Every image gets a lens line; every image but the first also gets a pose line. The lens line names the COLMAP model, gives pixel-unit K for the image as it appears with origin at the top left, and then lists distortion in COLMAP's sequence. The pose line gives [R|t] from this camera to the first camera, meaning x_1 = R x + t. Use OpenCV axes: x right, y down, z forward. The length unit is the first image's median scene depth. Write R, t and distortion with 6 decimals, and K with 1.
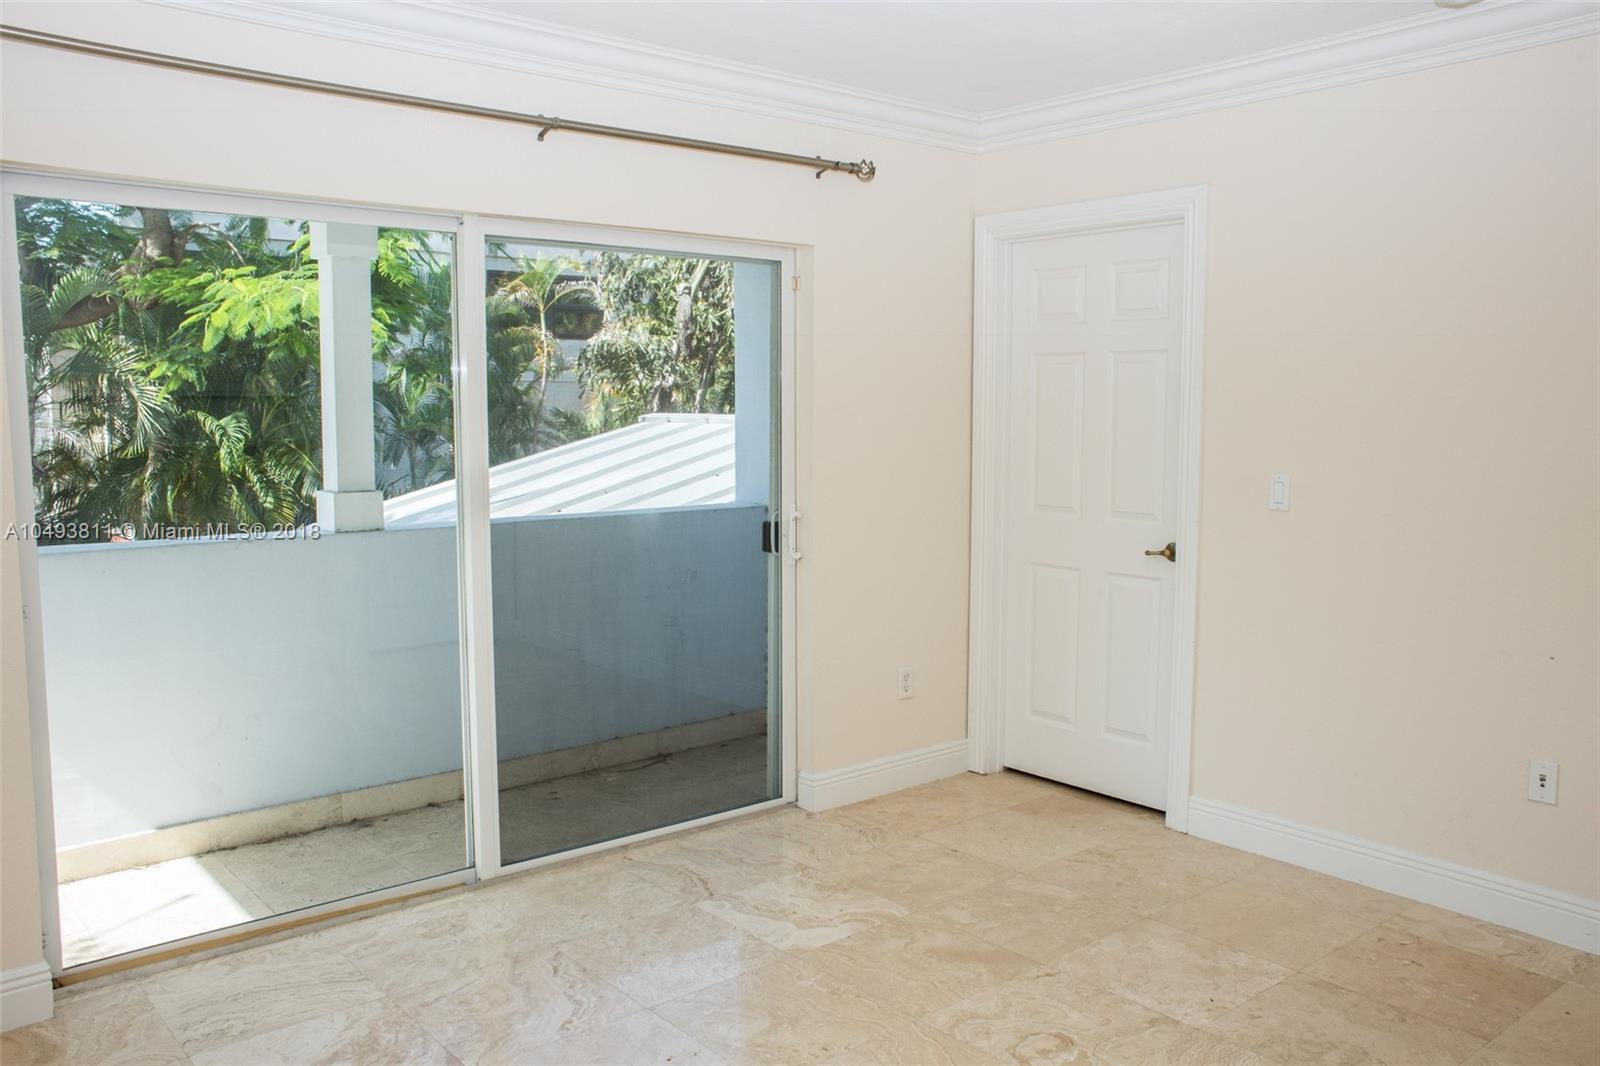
lens RADIAL K [[1268.9, 0, 794.5], [0, 1268.9, 532.6], [0, 0, 1]] dist [-0.045866, 0.043229]
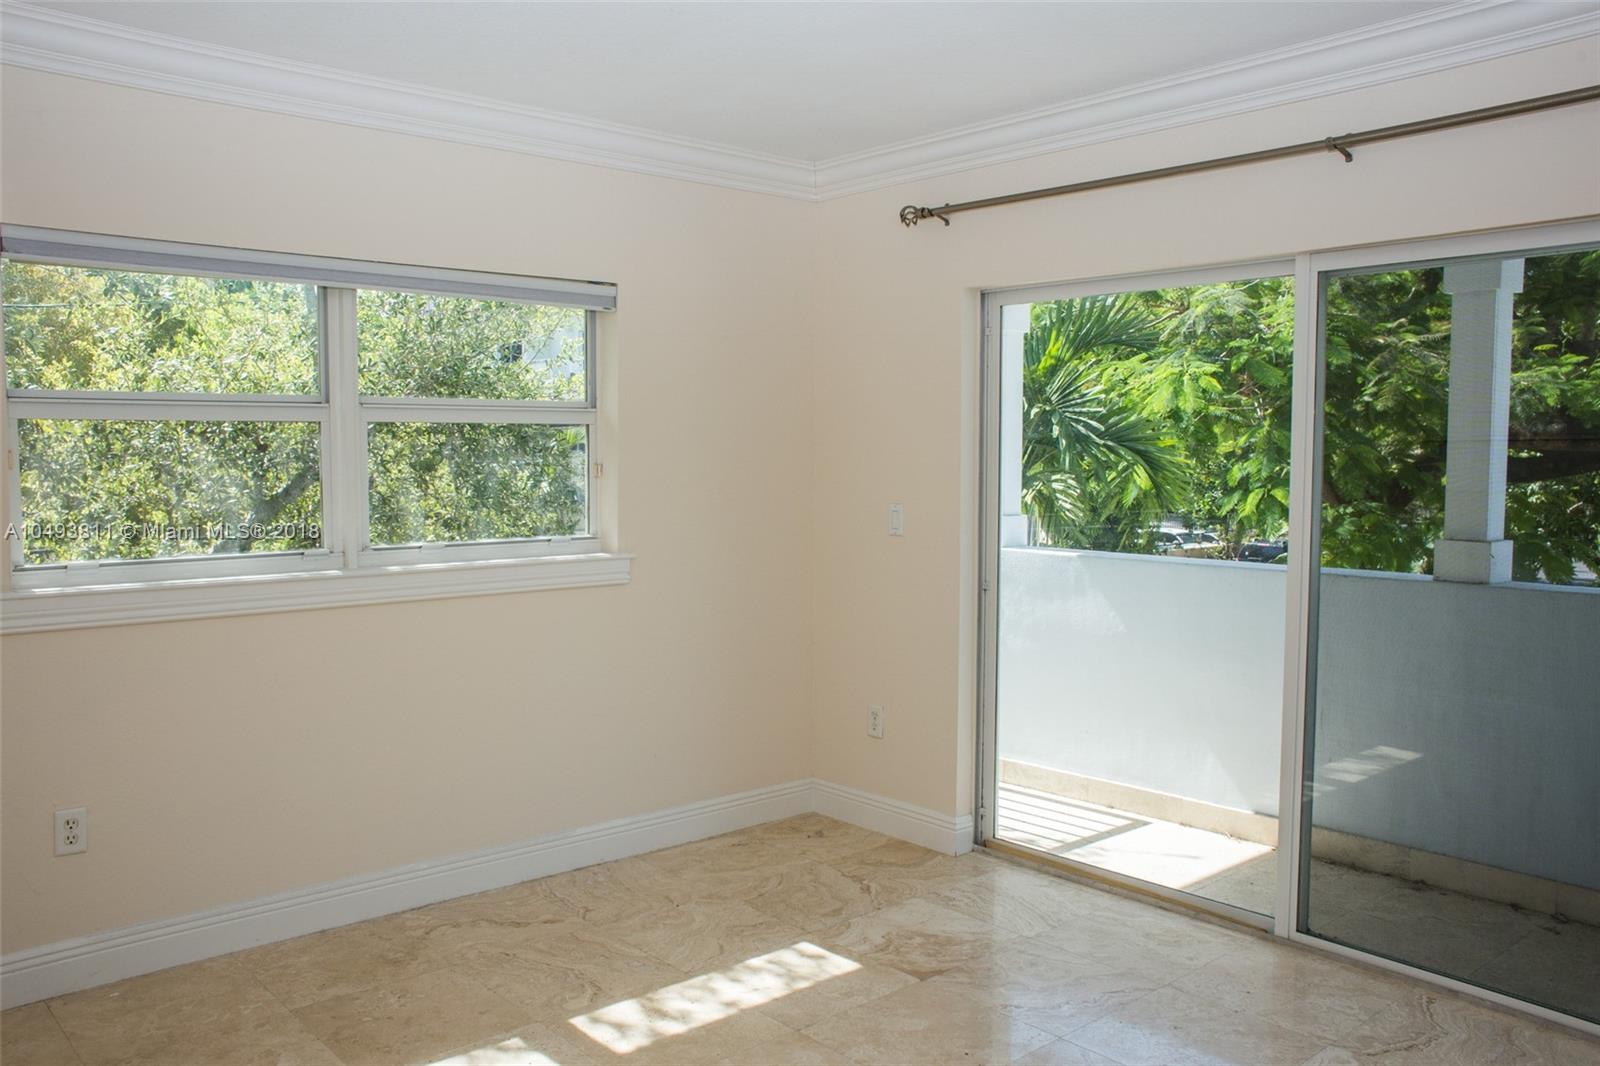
lens RADIAL K [[1268.9, 0, 796.0], [0, 1268.9, 529.8], [0, 0, 1]] dist [-0.045866, 0.043229]
pose [[0.027250, 0.063316, -0.997621, 0.698998], [-0.102238, 0.992935, 0.060226, -0.055821], [0.994387, 0.100354, 0.033530, 0.576529]]
